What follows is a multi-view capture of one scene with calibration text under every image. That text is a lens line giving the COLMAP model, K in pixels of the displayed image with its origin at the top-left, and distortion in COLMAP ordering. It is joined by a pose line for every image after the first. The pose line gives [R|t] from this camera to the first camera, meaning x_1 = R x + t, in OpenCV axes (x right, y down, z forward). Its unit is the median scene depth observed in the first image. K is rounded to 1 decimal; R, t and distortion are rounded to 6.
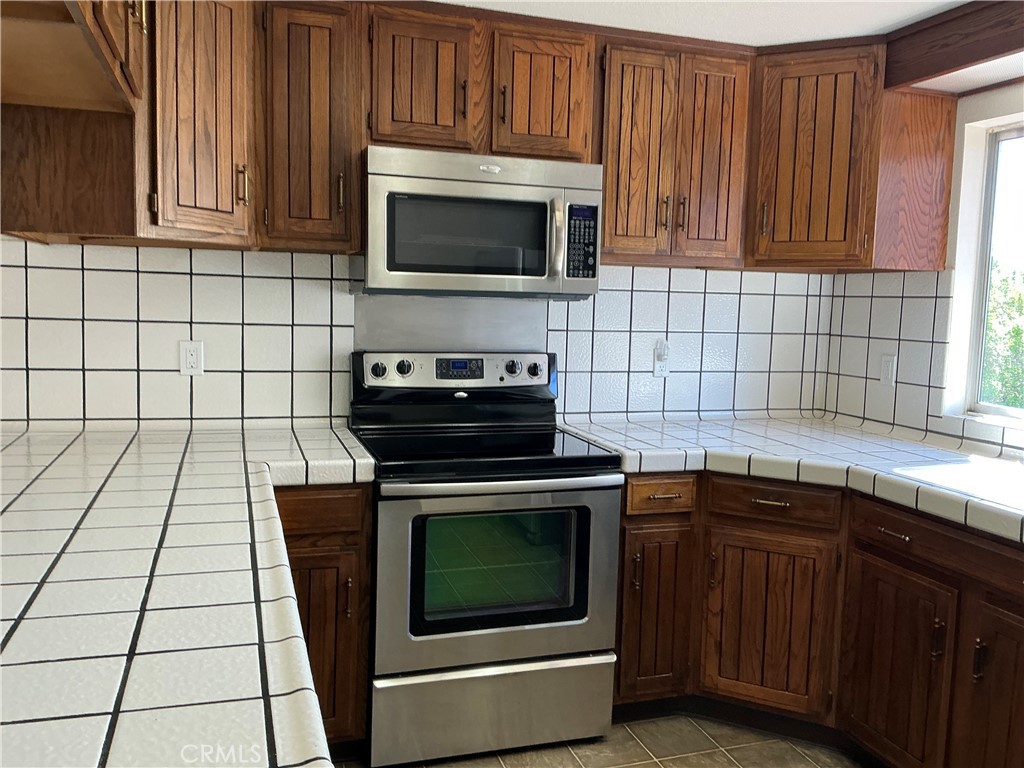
lens RADIAL K [[843.4, 0, 515.6], [0, 843.4, 383.6], [0, 0, 1]] dist [0.114448, -0.228029]
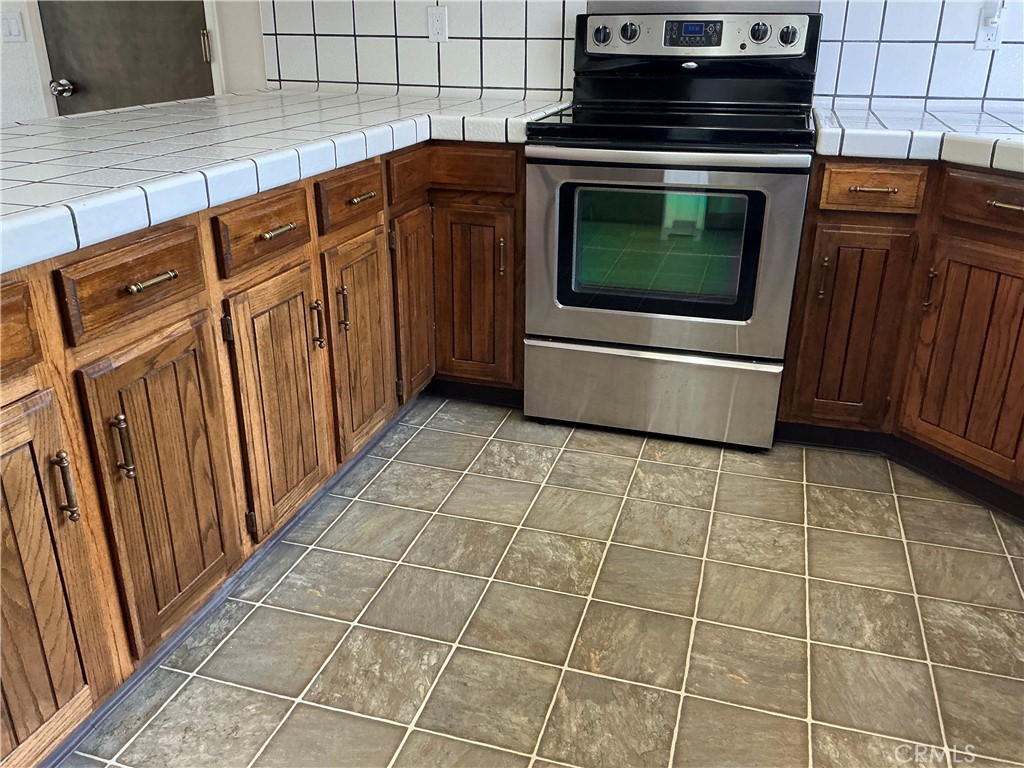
lens RADIAL K [[843.4, 0, 515.6], [0, 843.4, 383.6], [0, 0, 1]] dist [0.114448, -0.228029]
pose [[0.817442, 0.198061, -0.540888, 0.360516], [-0.035144, 0.954425, 0.296376, 0.078065], [0.574938, -0.223261, 0.787147, 0.128771]]
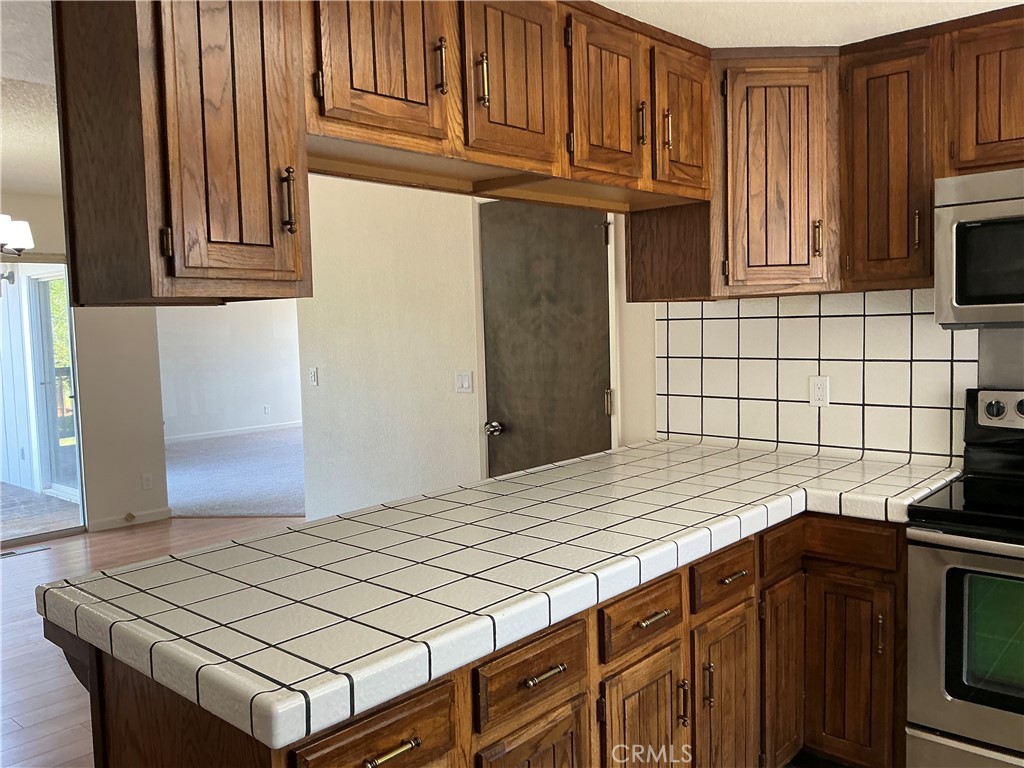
lens RADIAL K [[838.4, 0, 513.0], [0, 838.4, 385.0], [0, 0, 1]] dist [0.115558, -0.226220]
pose [[0.495359, 0.020572, -0.868445, 0.394951], [-0.040747, 0.999169, 0.000426, -0.022510], [0.867732, 0.035175, 0.495785, 0.098316]]
